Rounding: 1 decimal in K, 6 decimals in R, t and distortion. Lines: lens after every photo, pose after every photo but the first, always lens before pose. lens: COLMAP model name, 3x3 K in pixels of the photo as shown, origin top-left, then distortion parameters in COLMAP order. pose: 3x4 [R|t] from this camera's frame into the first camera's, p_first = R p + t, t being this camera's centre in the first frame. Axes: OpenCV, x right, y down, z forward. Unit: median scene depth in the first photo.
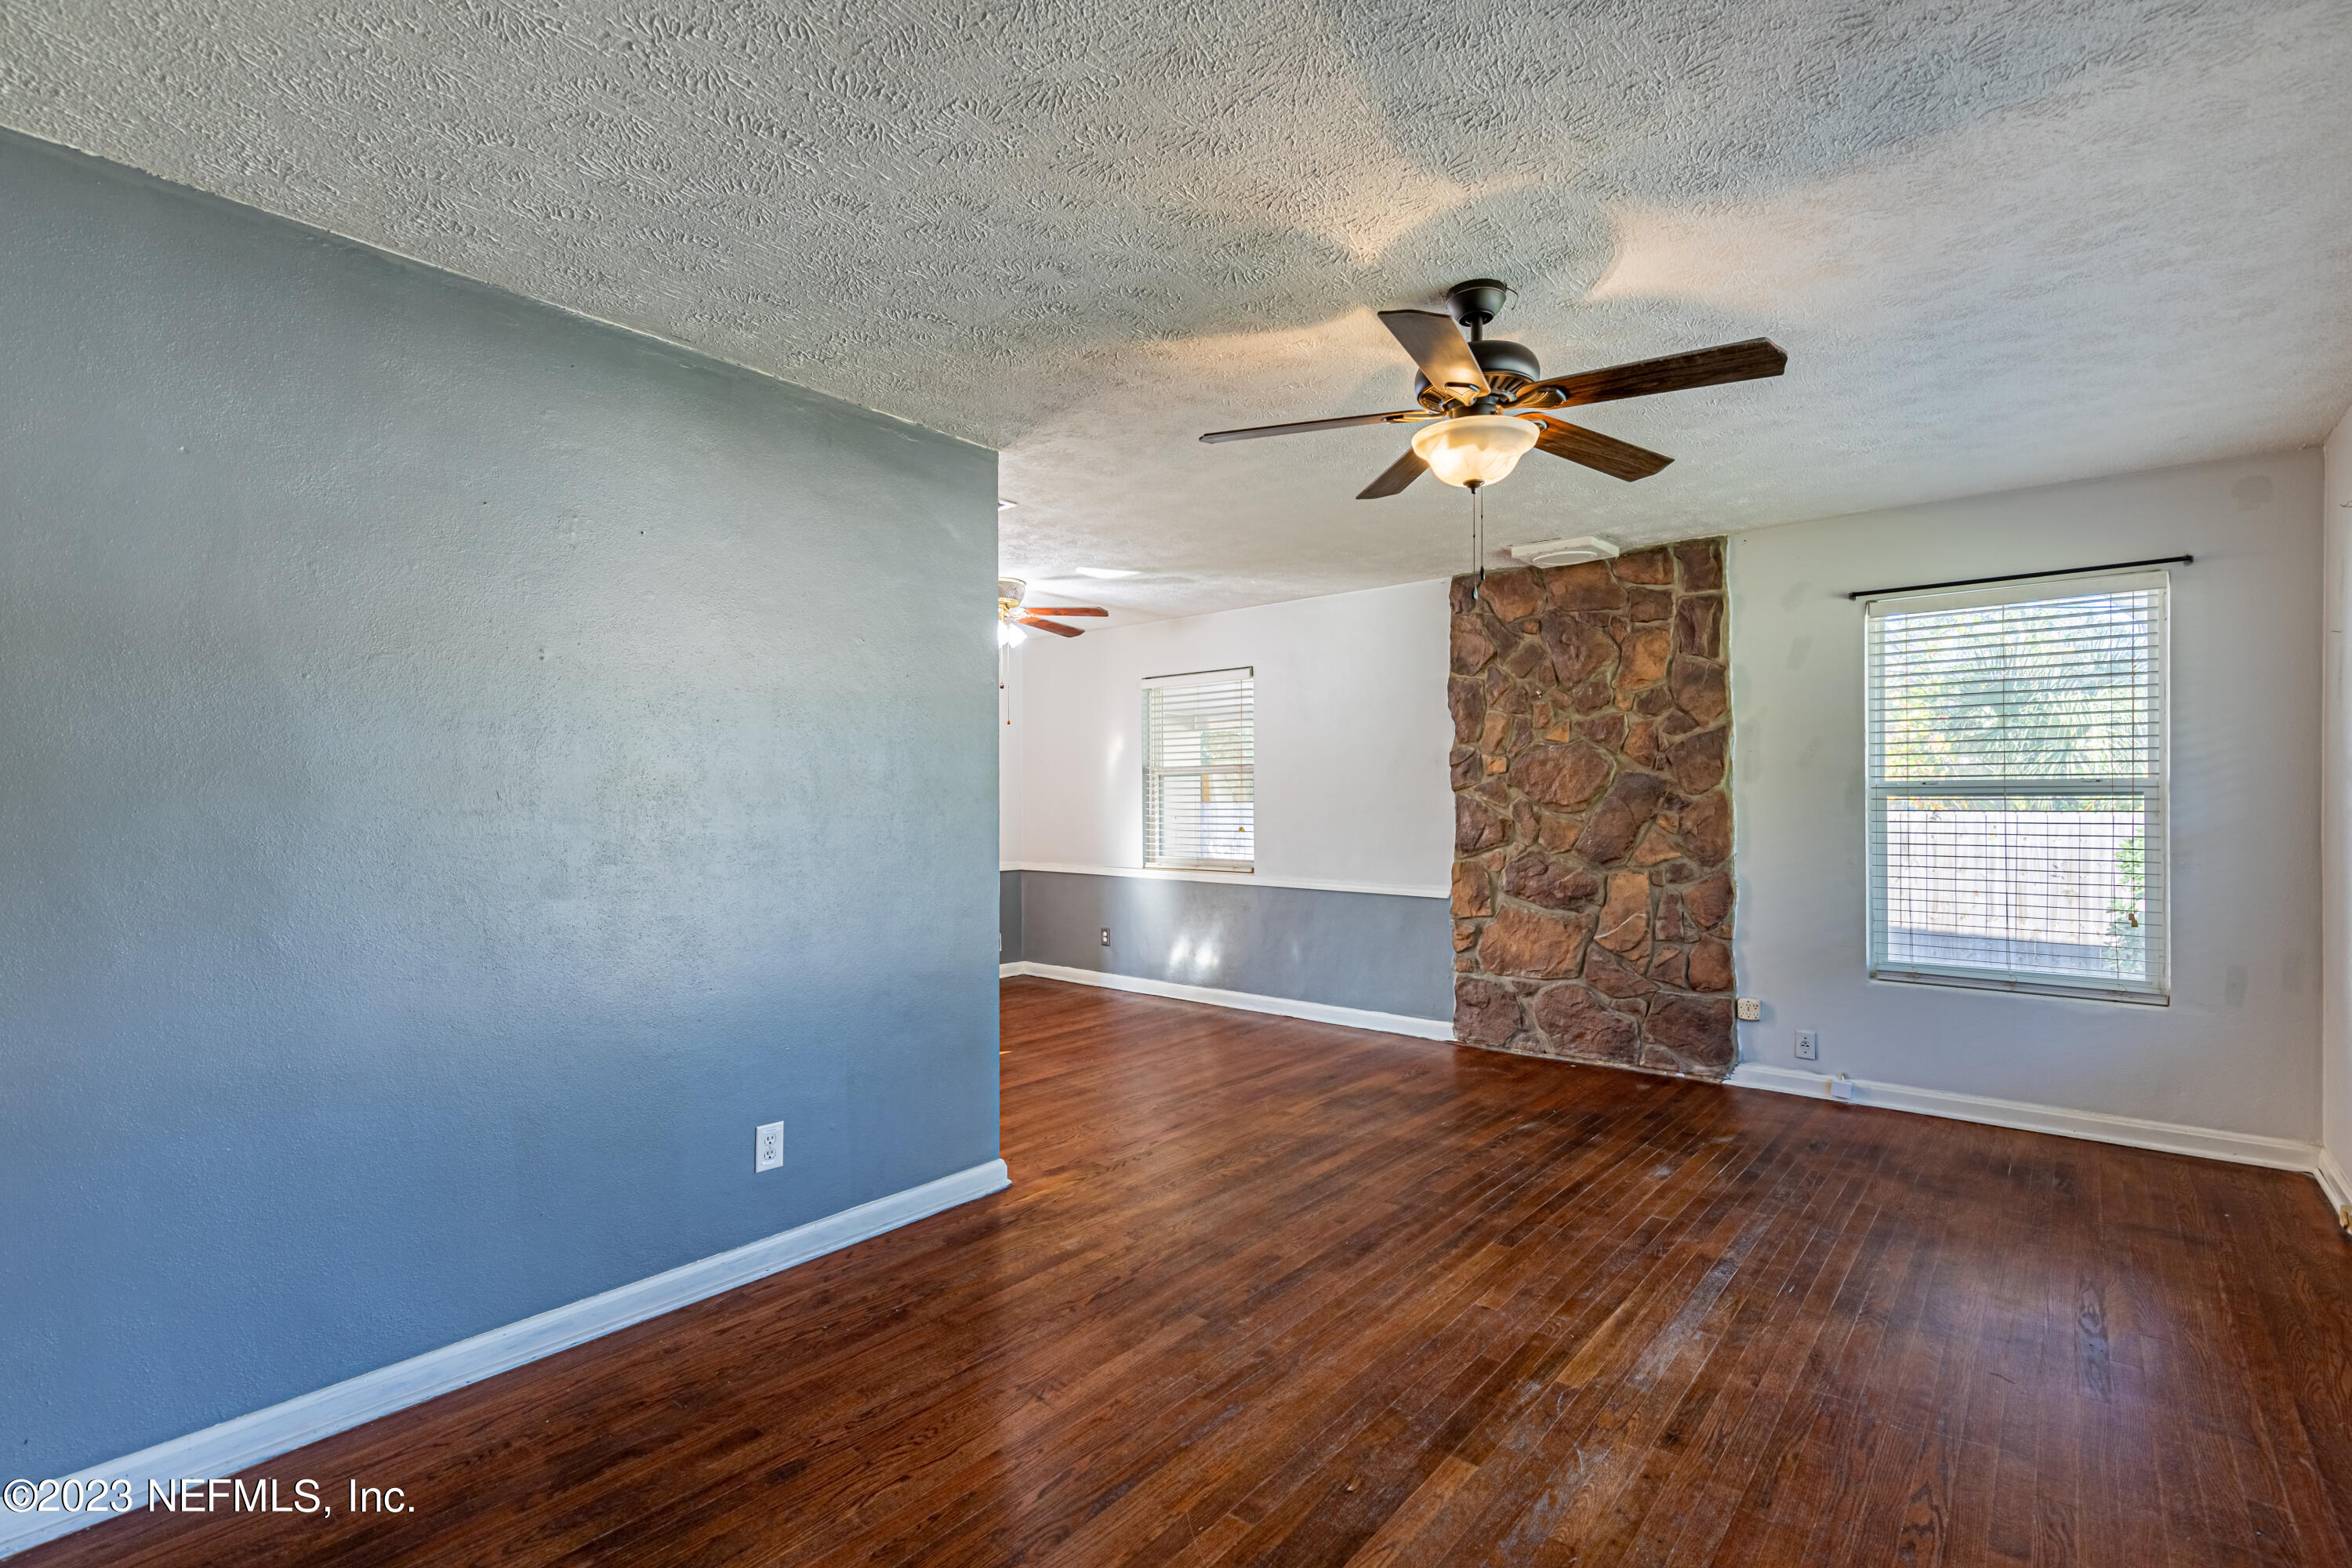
lens RADIAL K [[1056.6, 0, 1184.4], [0, 1056.6, 801.7], [0, 0, 1]] dist [0.009308, -0.000426]
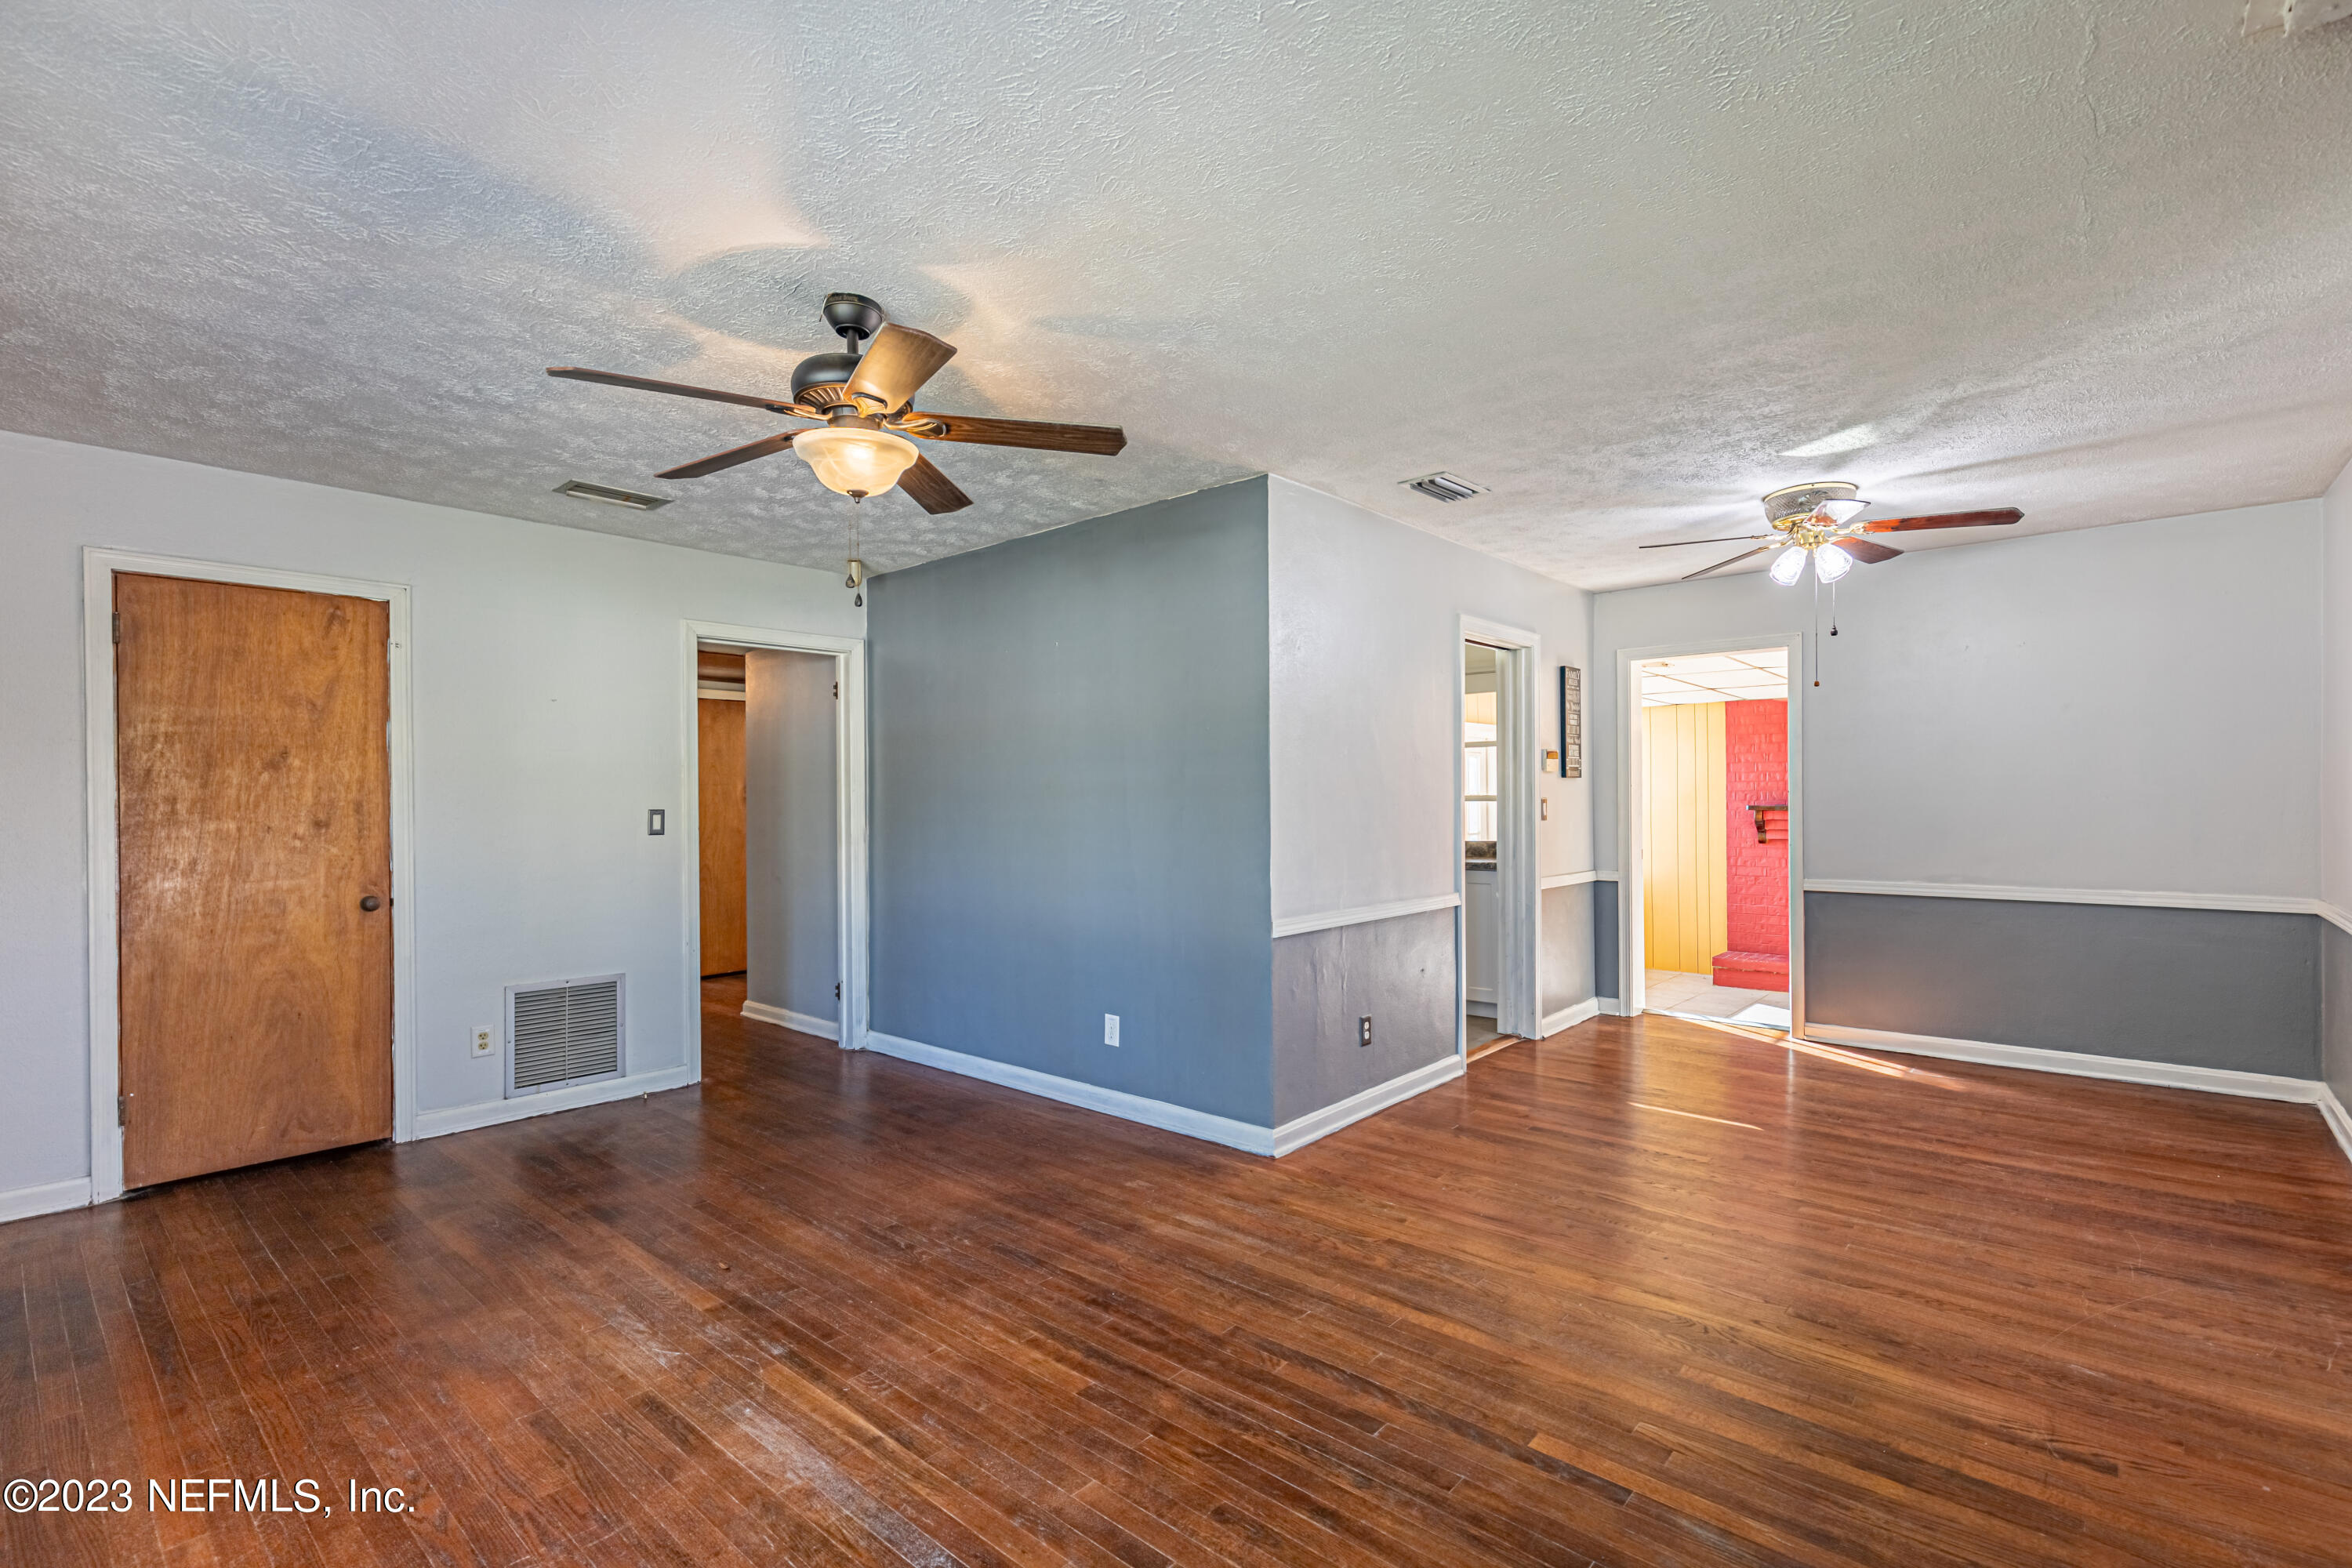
lens RADIAL K [[1056.6, 0, 1184.4], [0, 1056.6, 801.7], [0, 0, 1]] dist [0.009308, -0.000426]
pose [[-0.021676, 0.004372, -0.999755, 0.666582], [0.009131, 0.999950, 0.004175, -0.002138], [0.999723, -0.009038, -0.021715, 0.689895]]
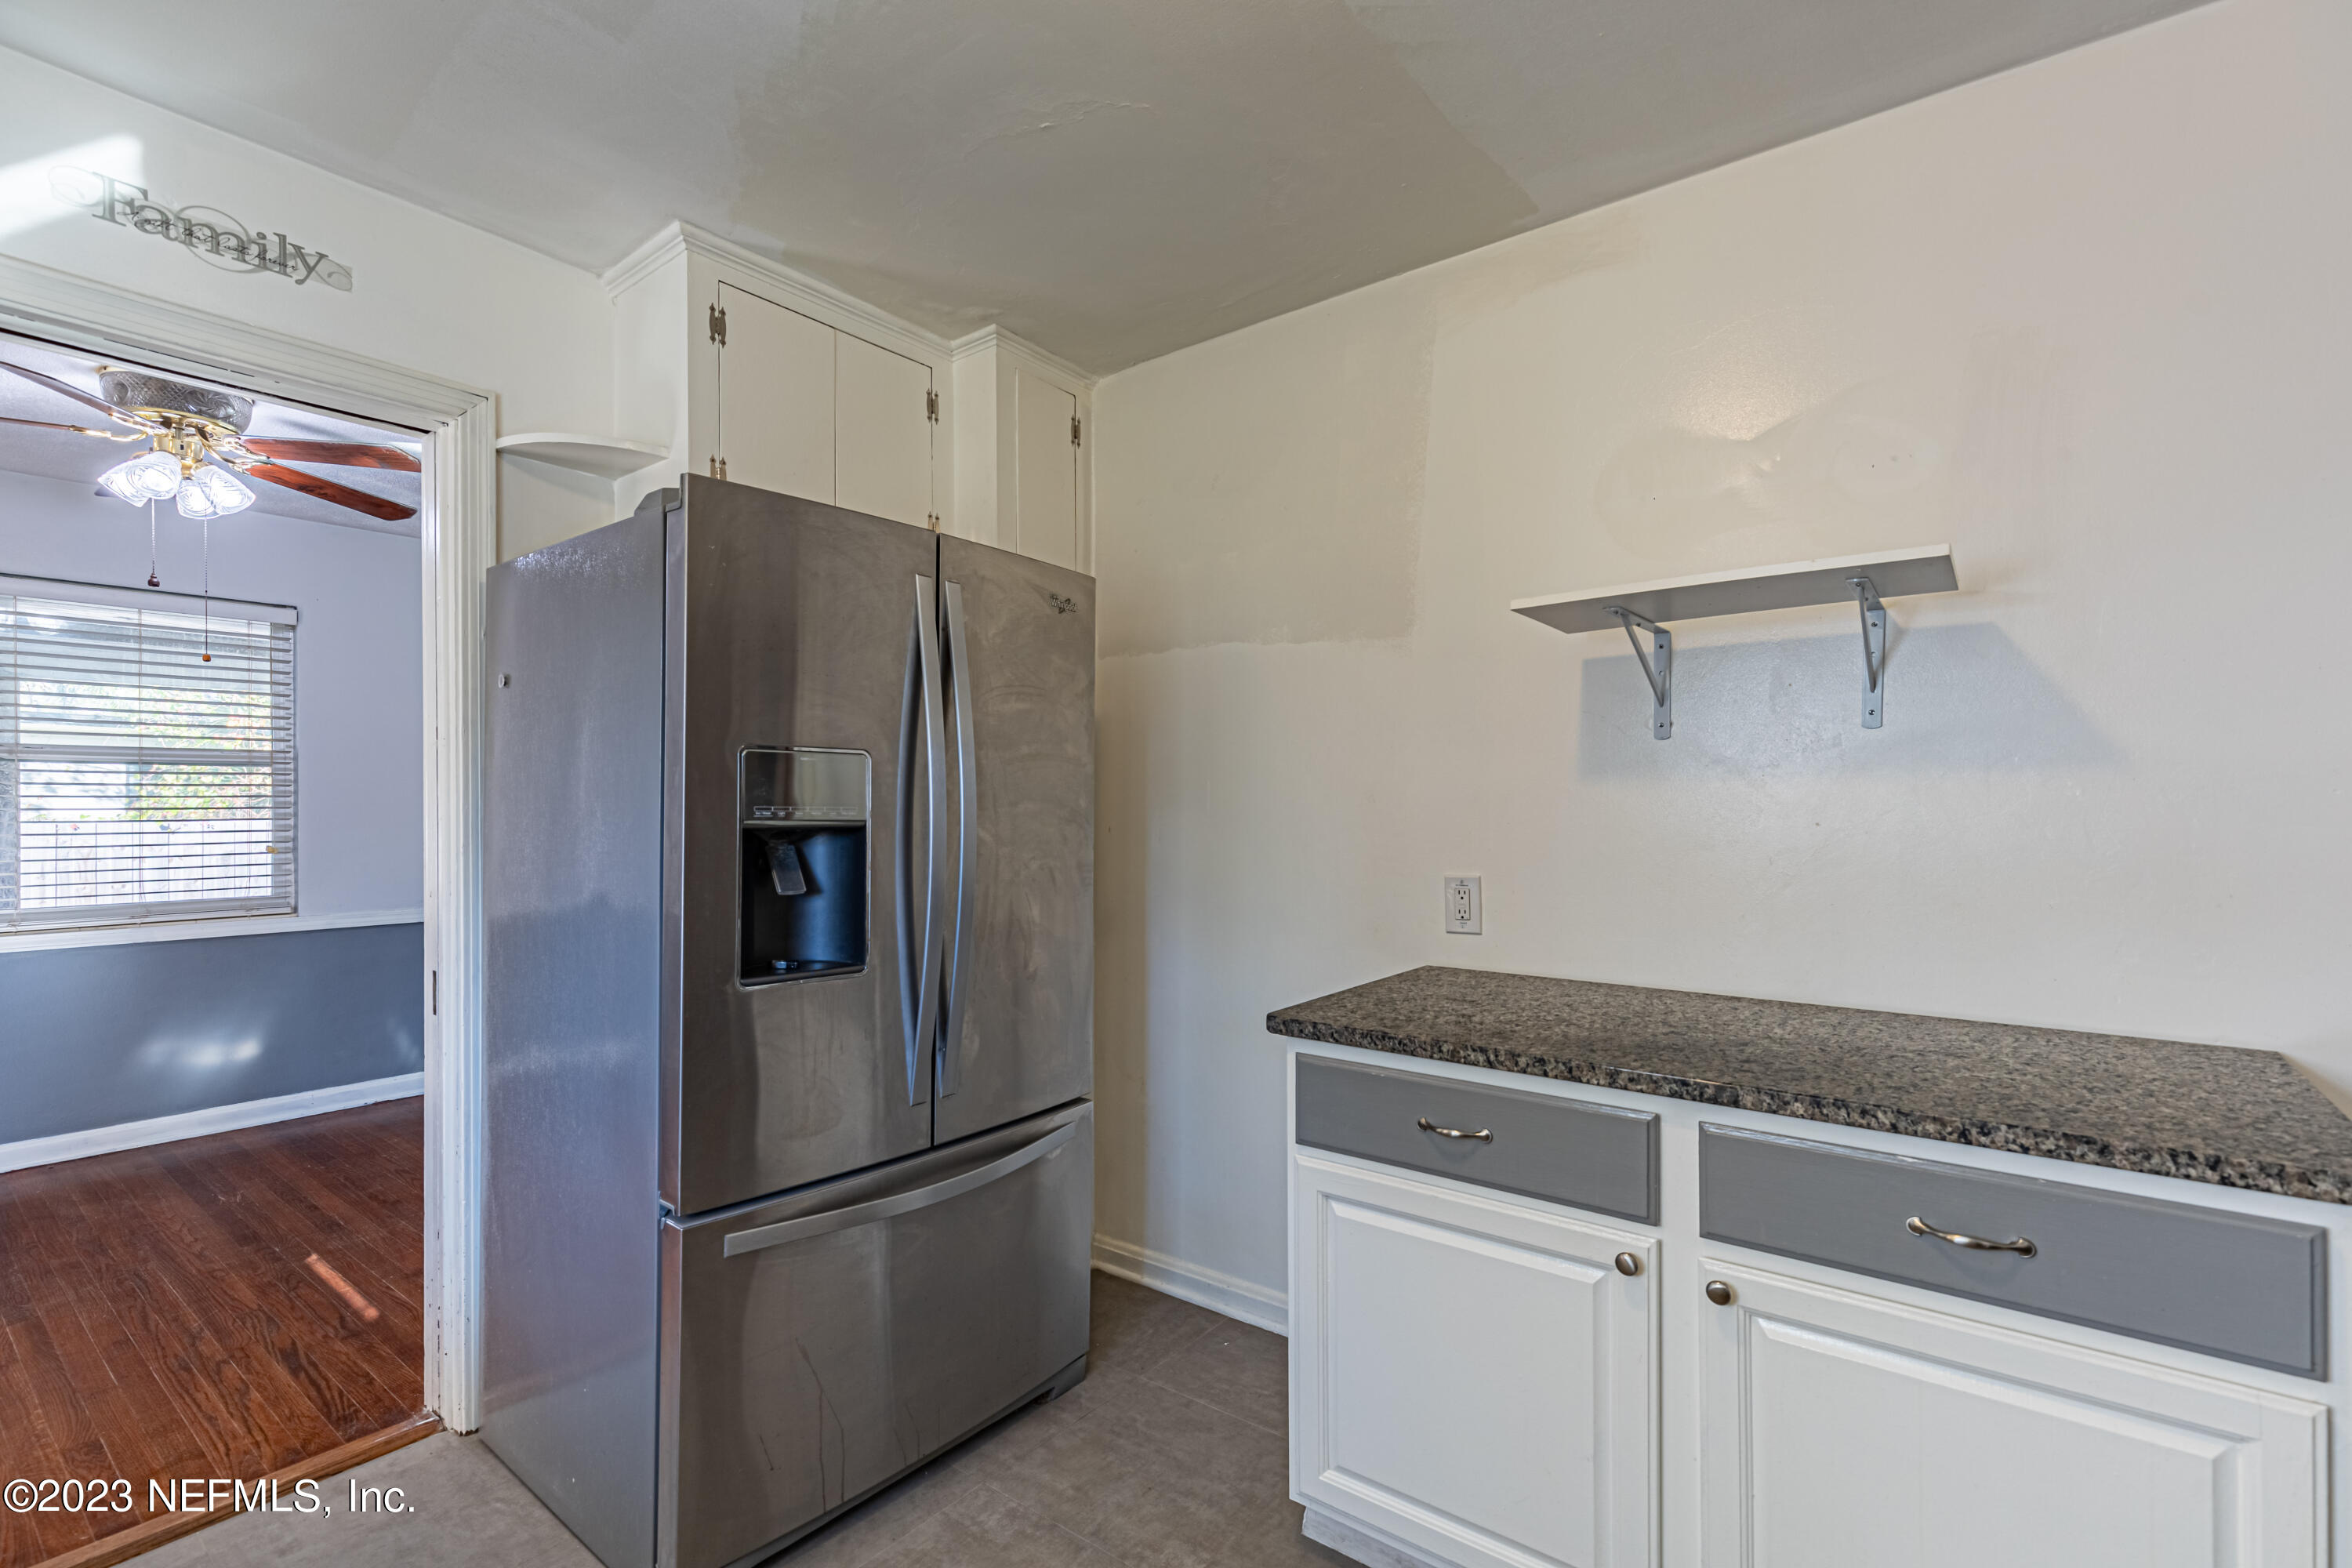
lens RADIAL K [[1056.6, 0, 1184.4], [0, 1056.6, 801.7], [0, 0, 1]] dist [0.009308, -0.000426]
pose [[-0.041378, 0.002735, 0.999140, -0.858480], [0.003759, 0.999990, -0.002581, 0.000730], [-0.999136, 0.003649, -0.041388, 0.621258]]
